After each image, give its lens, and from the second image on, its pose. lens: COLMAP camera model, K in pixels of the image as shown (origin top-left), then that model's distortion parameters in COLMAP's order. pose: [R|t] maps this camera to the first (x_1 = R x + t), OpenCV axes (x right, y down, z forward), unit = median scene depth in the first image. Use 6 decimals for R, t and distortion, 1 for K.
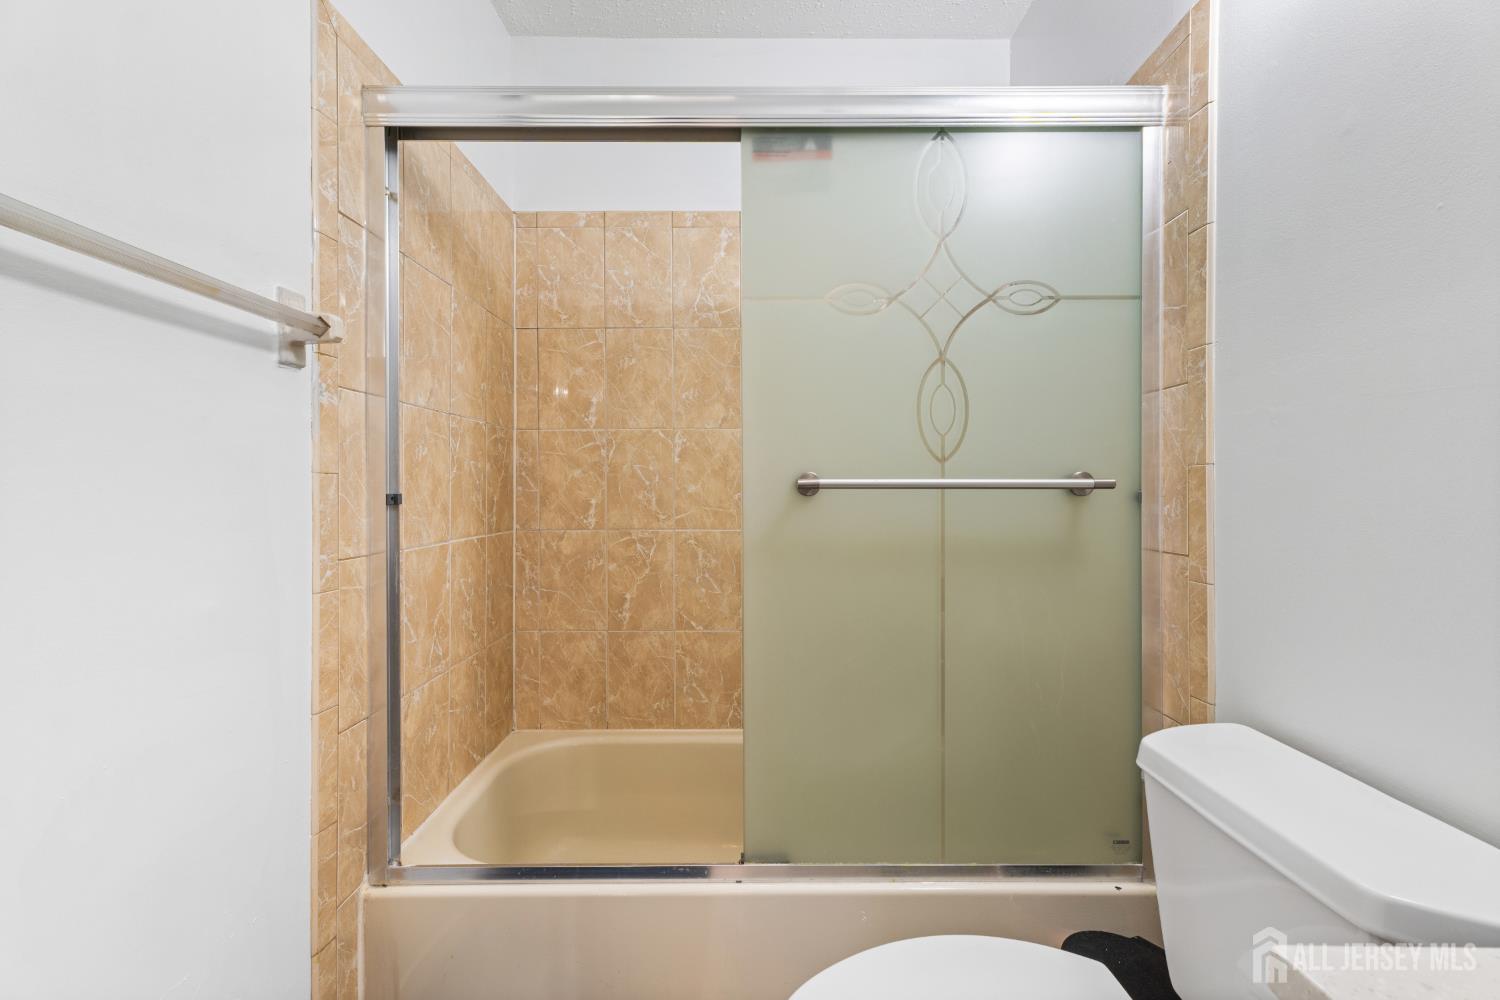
lens RADIAL K [[643.4, 0, 748.6], [0, 643.4, 491.2], [0, 0, 1]] dist [0.006798, -0.000241]
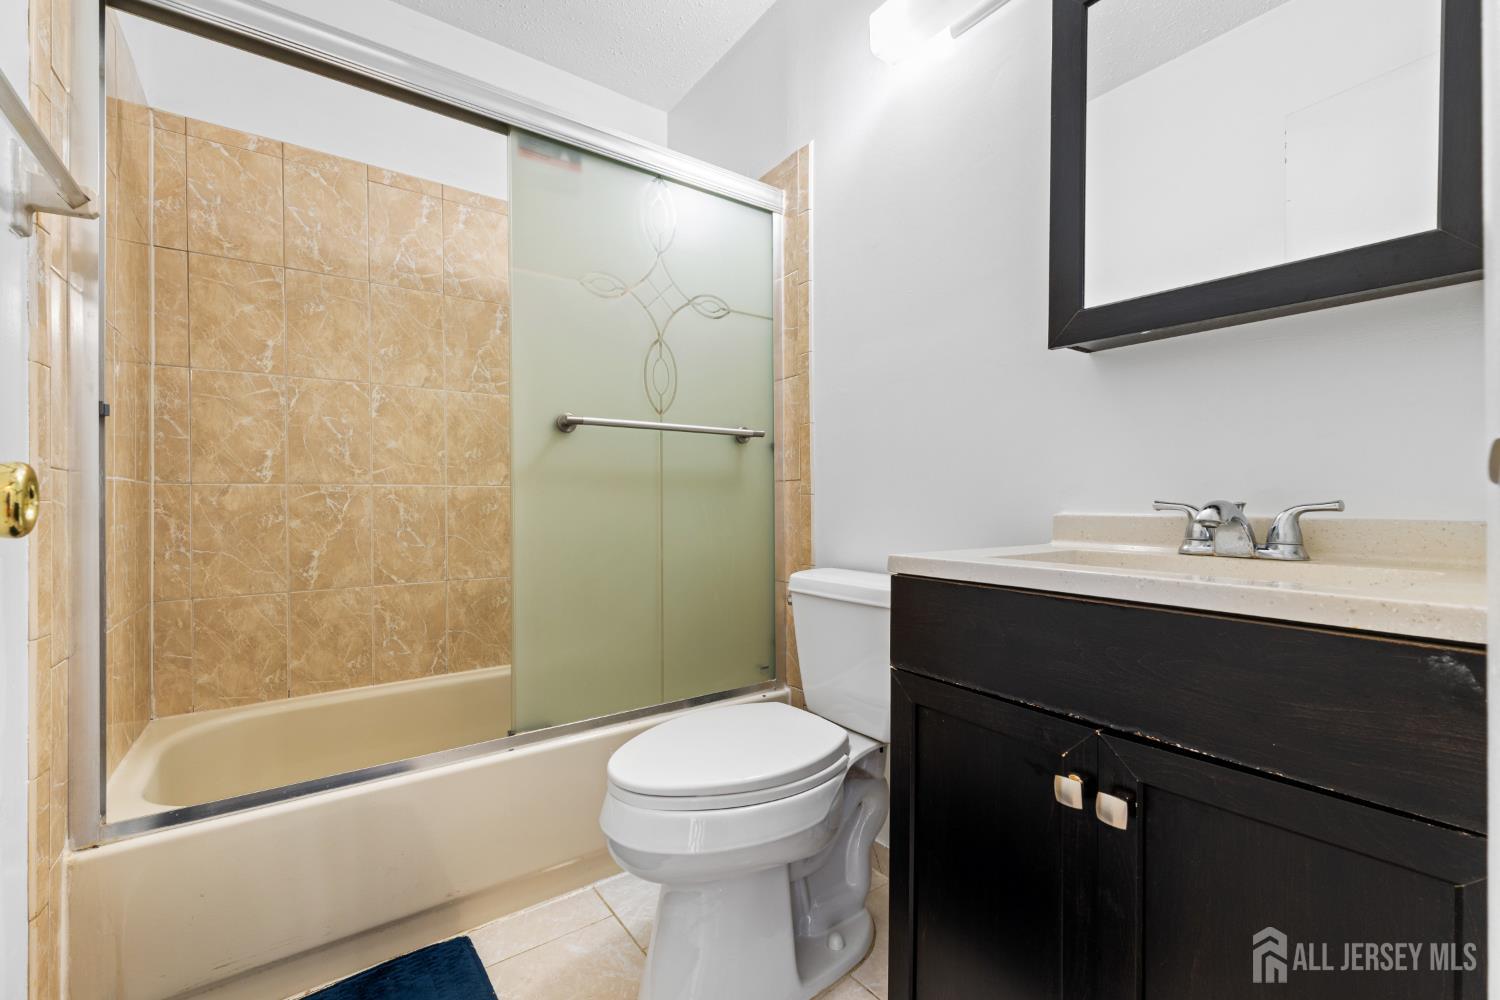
lens RADIAL K [[643.4, 0, 750.6], [0, 643.4, 501.1], [0, 0, 1]] dist [0.006798, -0.000241]
pose [[0.810656, -0.002164, 0.585518, -0.350703], [0.007583, 0.999948, -0.006802, 0.151132], [-0.585473, 0.009954, 0.810631, -0.234746]]
